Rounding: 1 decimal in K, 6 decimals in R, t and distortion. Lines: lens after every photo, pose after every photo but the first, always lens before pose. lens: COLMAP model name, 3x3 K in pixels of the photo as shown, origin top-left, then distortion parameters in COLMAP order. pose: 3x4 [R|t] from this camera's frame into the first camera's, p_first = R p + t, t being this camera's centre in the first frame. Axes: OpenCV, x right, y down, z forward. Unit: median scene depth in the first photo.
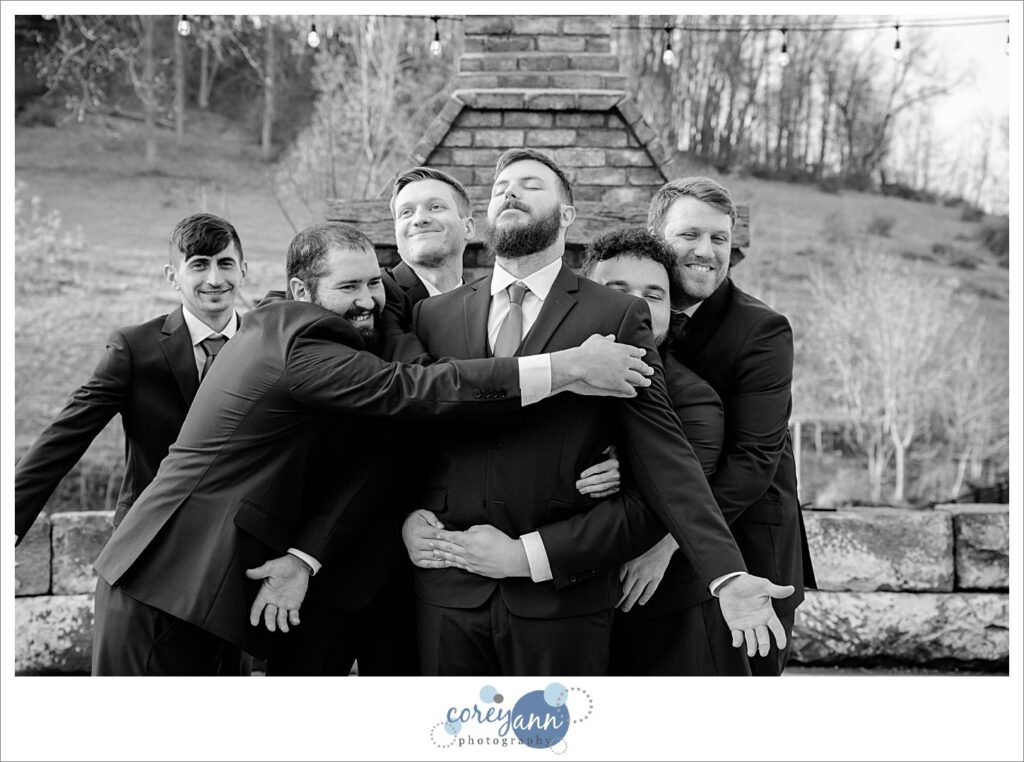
lens RADIAL K [[1987.7, 0, 503.4], [0, 1987.7, 348.7], [0, 0, 1]] dist [0.579059, 0.000000]
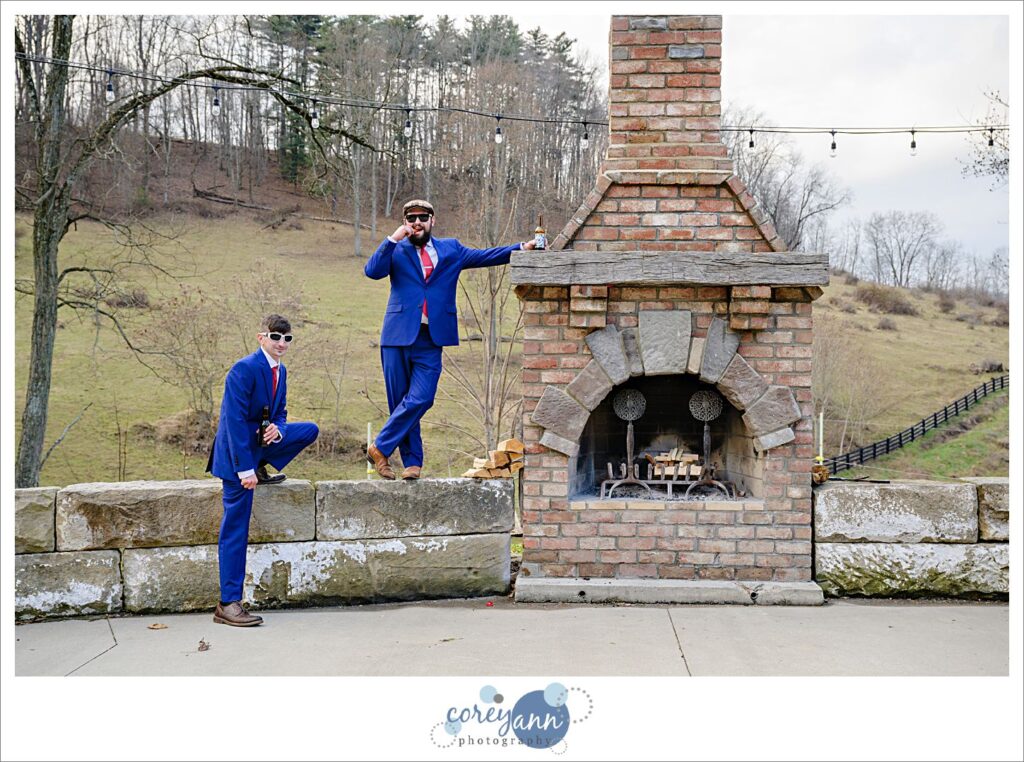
lens RADIAL K [[1213.5, 0, 524.3], [0, 1213.5, 341.0], [0, 0, 1]] dist [0.101437, 0.000000]
pose [[0.999424, -0.000115, -0.033935, -0.050351], [-0.000450, 0.999862, -0.016622, -0.000353], [0.033932, 0.016627, 0.999286, 0.178896]]
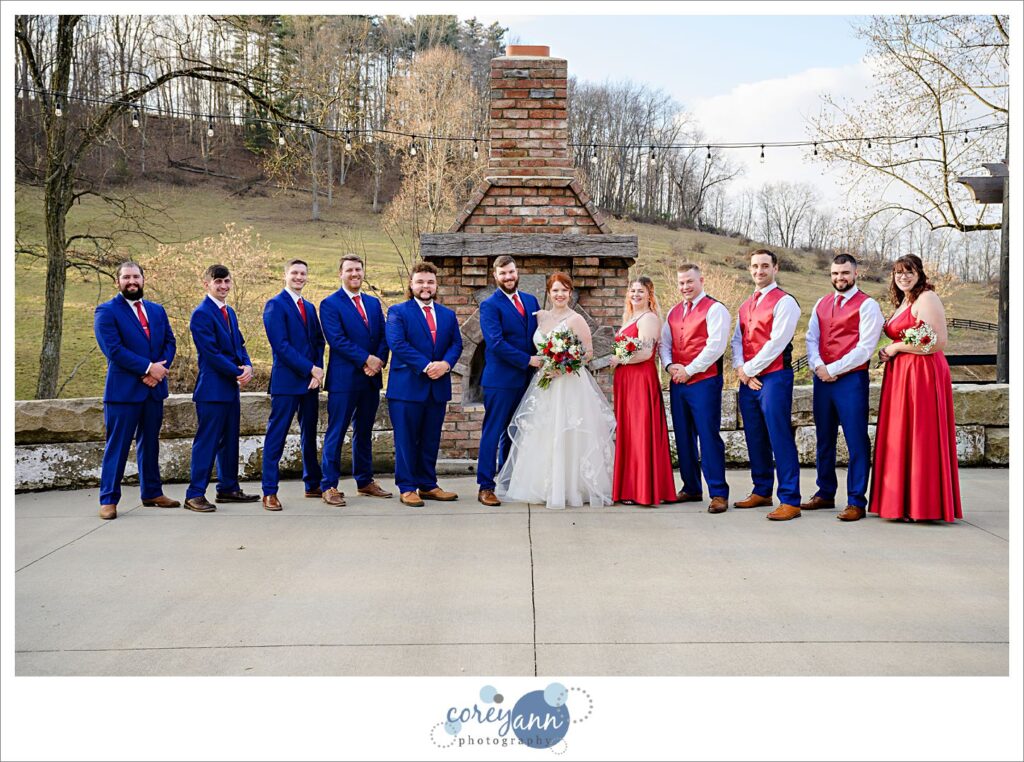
lens RADIAL K [[1065.9, 0, 525.1], [0, 1065.9, 343.7], [0, 0, 1]] dist [0.036208, 0.000000]
pose [[0.999748, -0.004499, 0.022006, -0.010178], [0.003847, 0.999555, 0.029597, 0.002277], [-0.022129, -0.029505, 0.999320, -0.036528]]
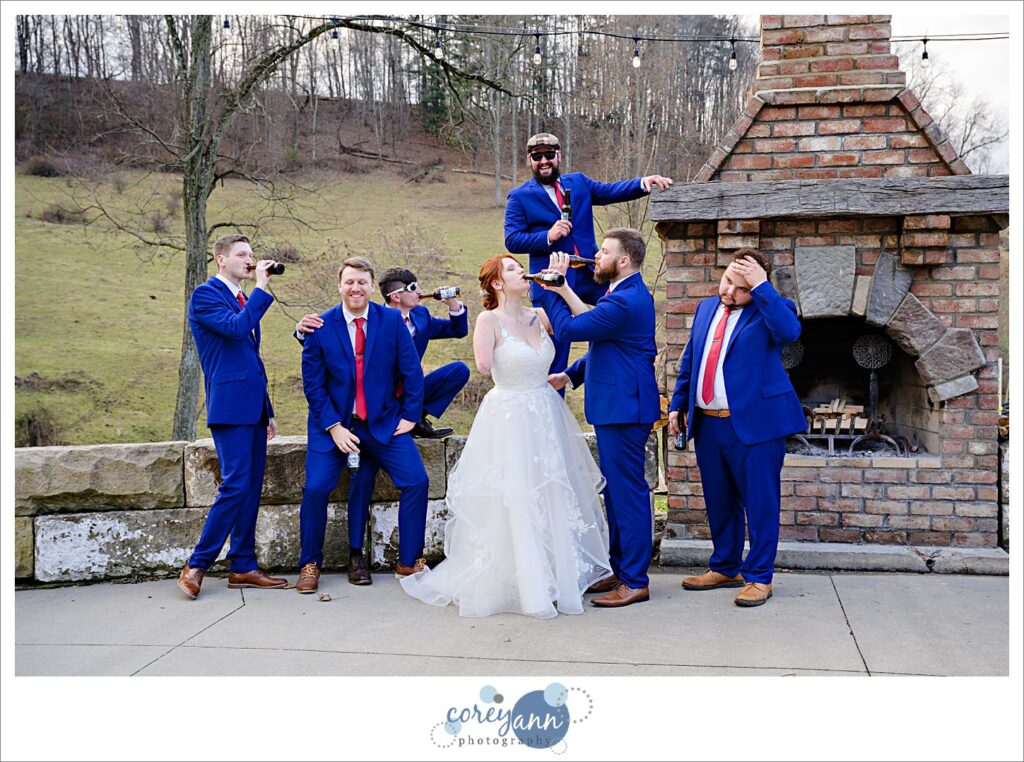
lens RADIAL K [[1213.7, 0, 512.4], [0, 1213.7, 349.8], [0, 0, 1]] dist [0.089420, 0.000000]
pose [[0.986967, -0.009632, -0.160632, -0.051905], [0.014832, 0.999403, 0.031206, 0.002154], [0.160236, -0.033182, 0.986521, 0.239956]]
